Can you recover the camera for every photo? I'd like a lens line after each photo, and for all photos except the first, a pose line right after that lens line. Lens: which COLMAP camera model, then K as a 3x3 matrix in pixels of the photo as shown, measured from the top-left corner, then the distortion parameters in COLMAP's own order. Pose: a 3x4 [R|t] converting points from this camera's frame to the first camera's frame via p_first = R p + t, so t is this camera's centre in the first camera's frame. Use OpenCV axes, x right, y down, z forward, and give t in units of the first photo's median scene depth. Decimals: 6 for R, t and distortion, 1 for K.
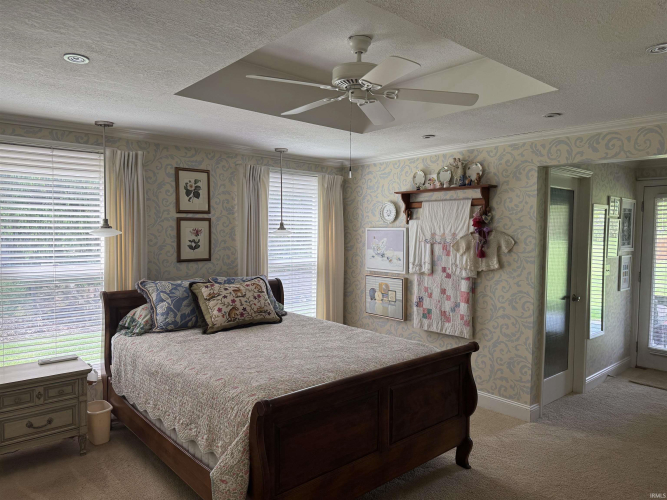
lens RADIAL K [[464.4, 0, 336.9], [0, 464.4, 249.9], [0, 0, 1]] dist [0.026834, -0.013933]
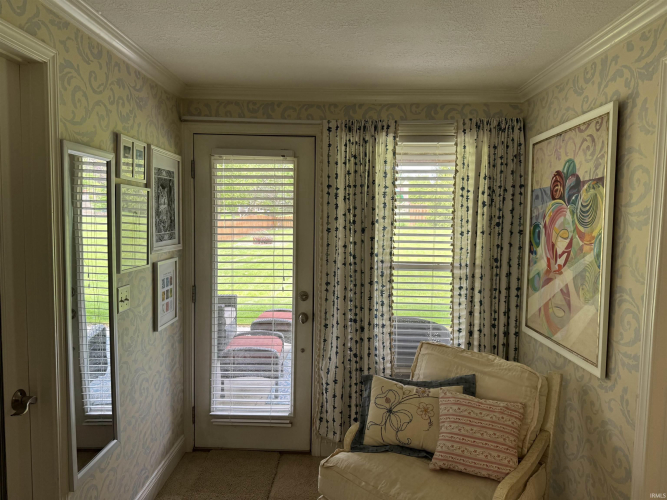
lens RADIAL K [[464.4, 0, 334.8], [0, 464.4, 248.6], [0, 0, 1]] dist [0.026834, -0.013933]
pose [[0.678119, -0.053025, 0.733037, 0.364767], [0.025863, 0.998498, 0.048302, -0.021080], [-0.734497, -0.013796, 0.678472, 0.510550]]
